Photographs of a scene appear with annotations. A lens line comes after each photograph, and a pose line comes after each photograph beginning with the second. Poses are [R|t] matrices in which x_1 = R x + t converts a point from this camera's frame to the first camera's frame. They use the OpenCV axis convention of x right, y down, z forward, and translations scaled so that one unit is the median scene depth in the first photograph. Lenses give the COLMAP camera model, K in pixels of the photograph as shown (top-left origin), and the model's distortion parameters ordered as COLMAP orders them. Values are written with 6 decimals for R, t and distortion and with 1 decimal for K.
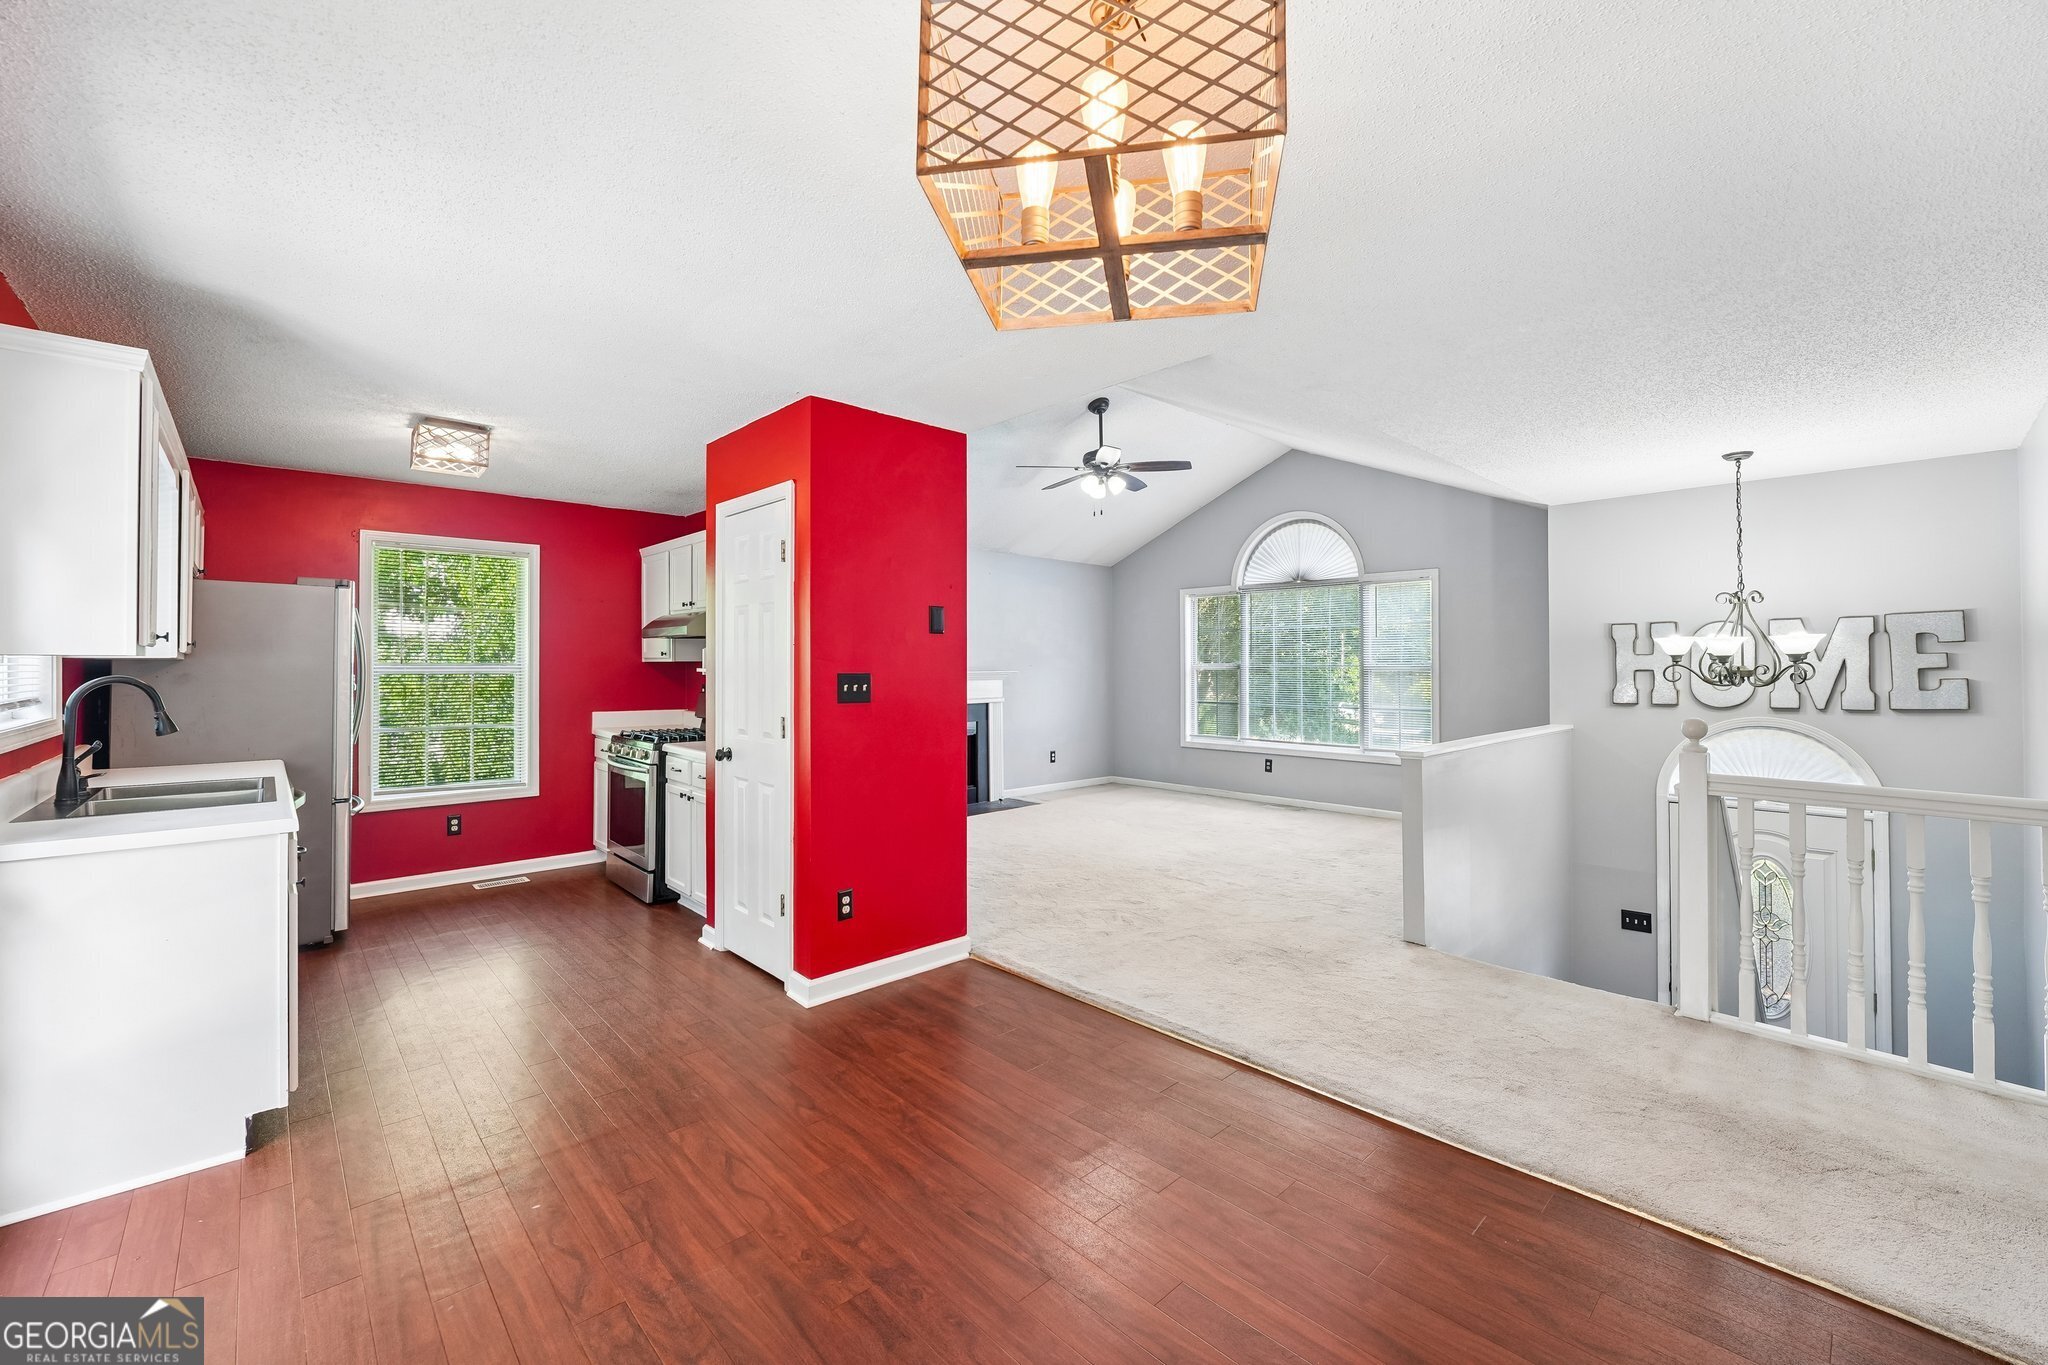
lens RADIAL K [[824.3, 0, 1016.6], [0, 824.3, 655.1], [0, 0, 1]] dist [-0.011906, -0.000019]
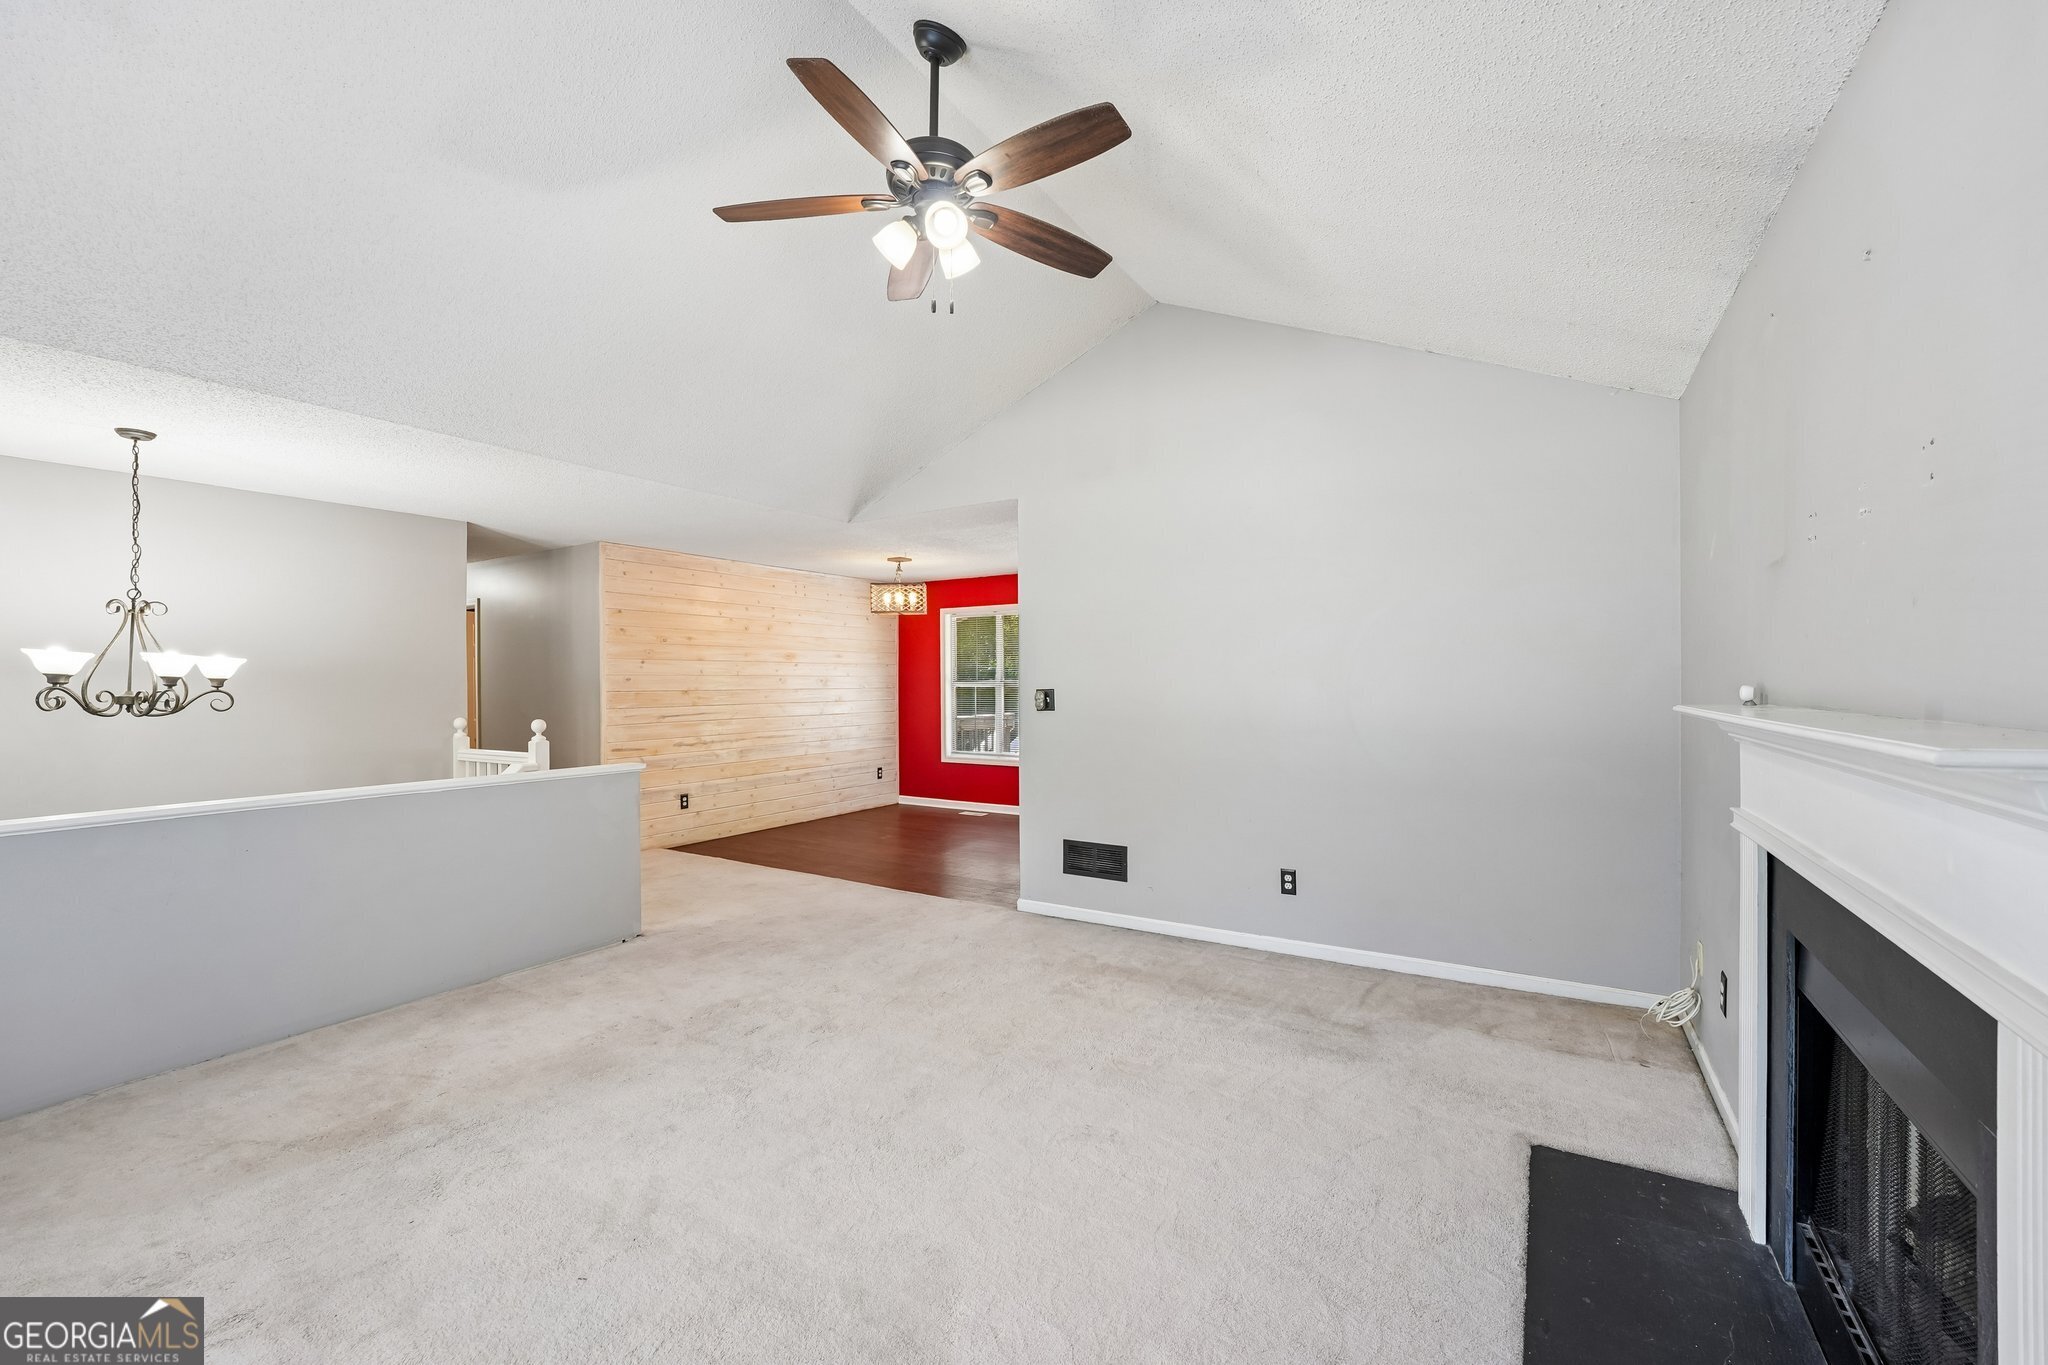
lens RADIAL K [[829.9, 0, 1021.1], [0, 829.9, 679.0], [0, 0, 1]] dist [-0.014794, 0.000181]
pose [[-0.964960, 0.004034, -0.262367, 0.201877], [0.008015, 0.999868, -0.014107, 0.017144], [0.262276, -0.015715, -0.964865, 1.667902]]
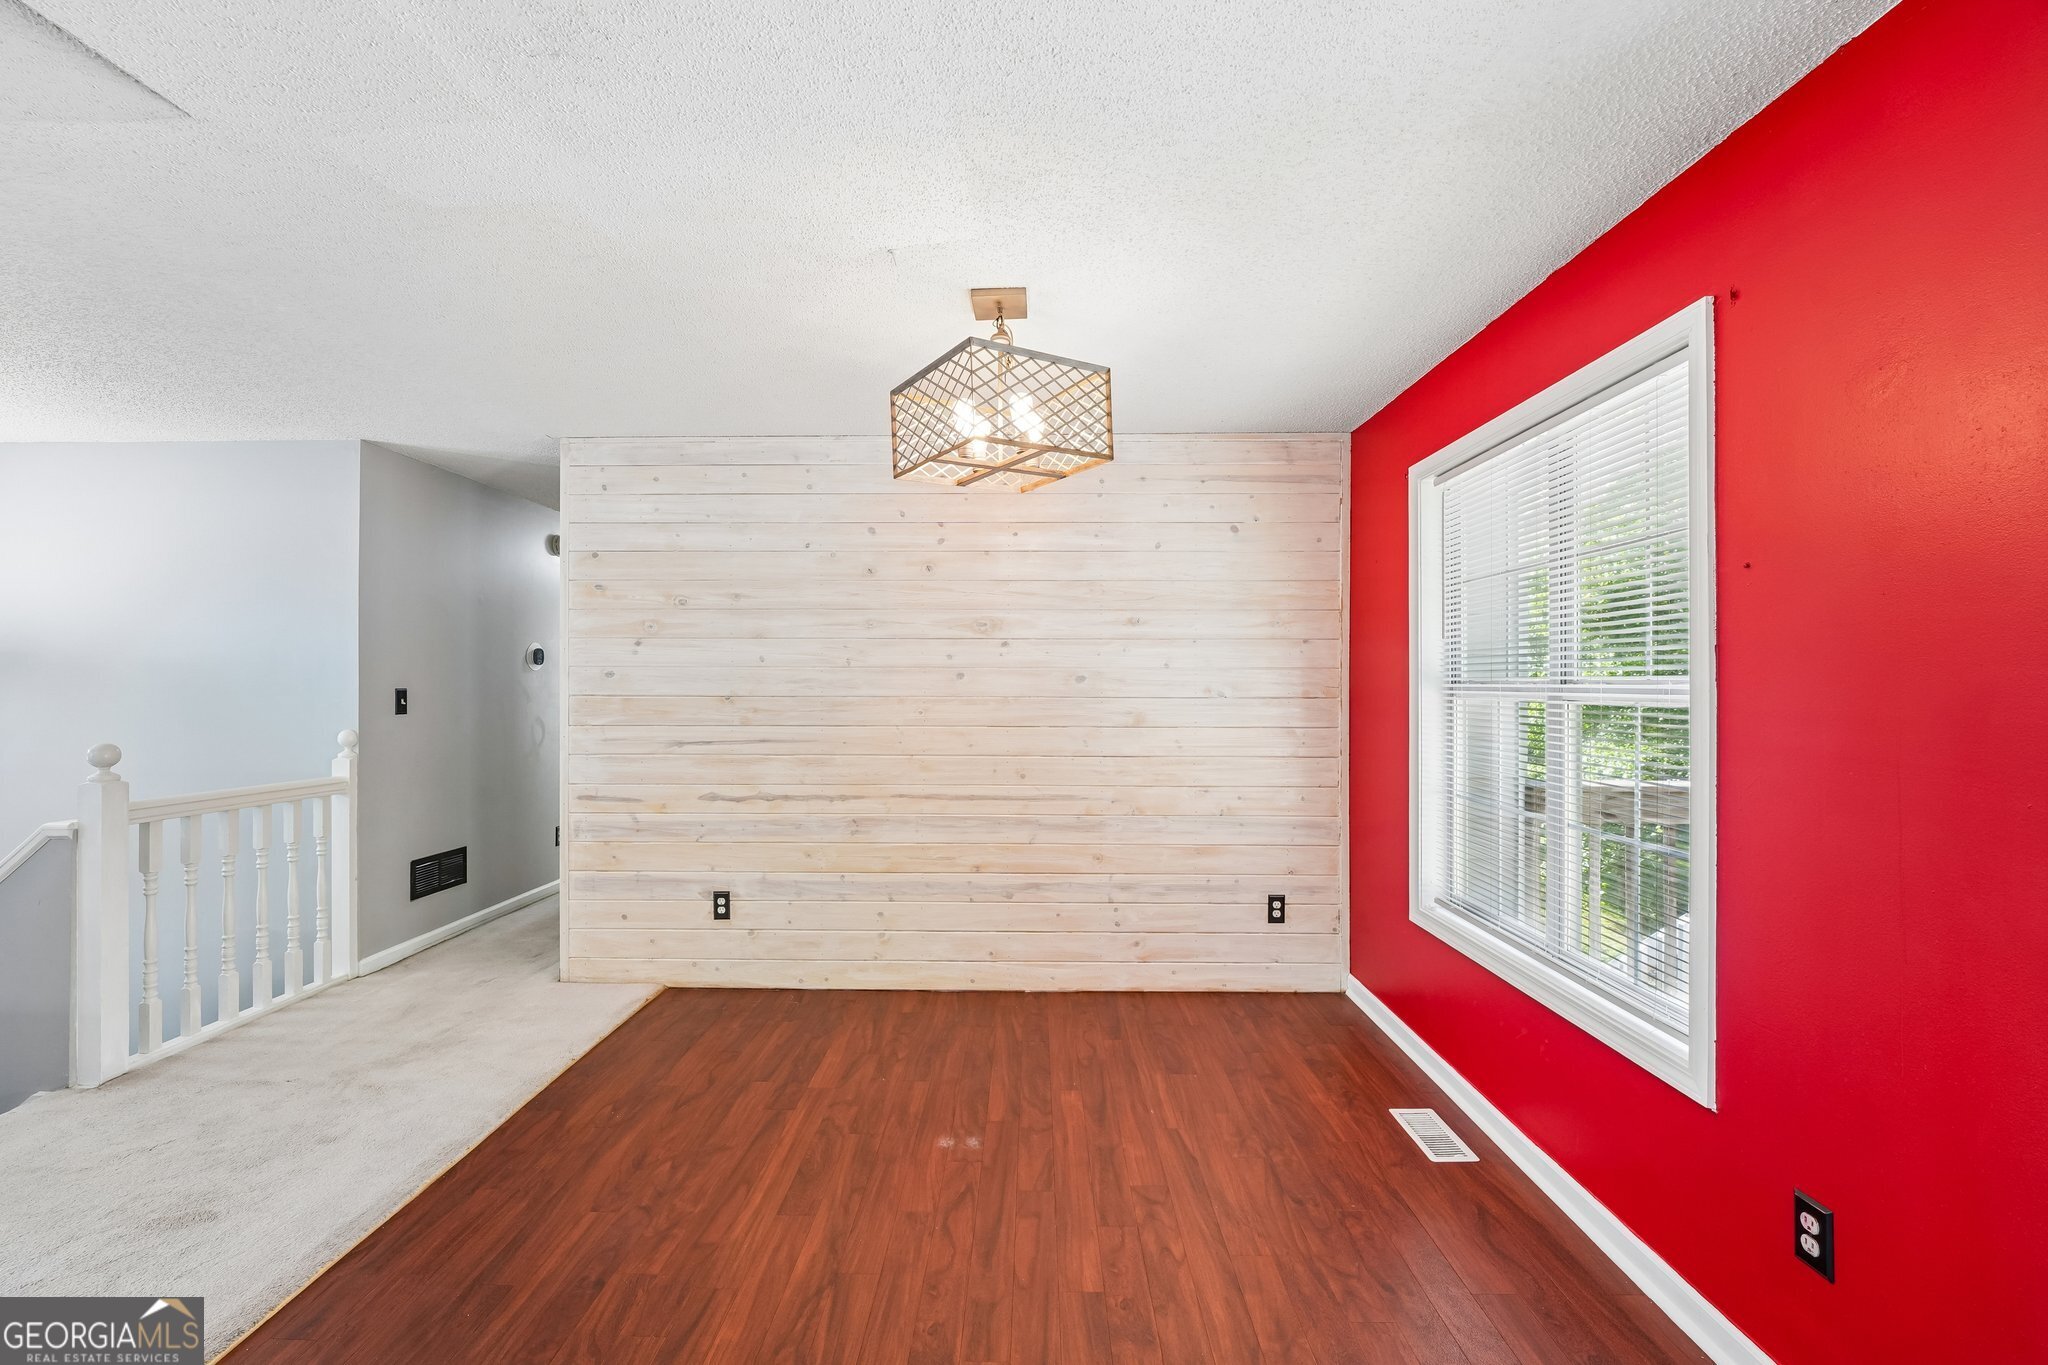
lens RADIAL K [[829.9, 0, 1021.1], [0, 829.9, 679.0], [0, 0, 1]] dist [-0.014794, 0.000181]
pose [[-0.719152, 0.000783, 0.694852, -0.300296], [-0.010005, 0.999884, -0.011481, 0.003779], [-0.694781, -0.015209, -0.719061, 0.560862]]
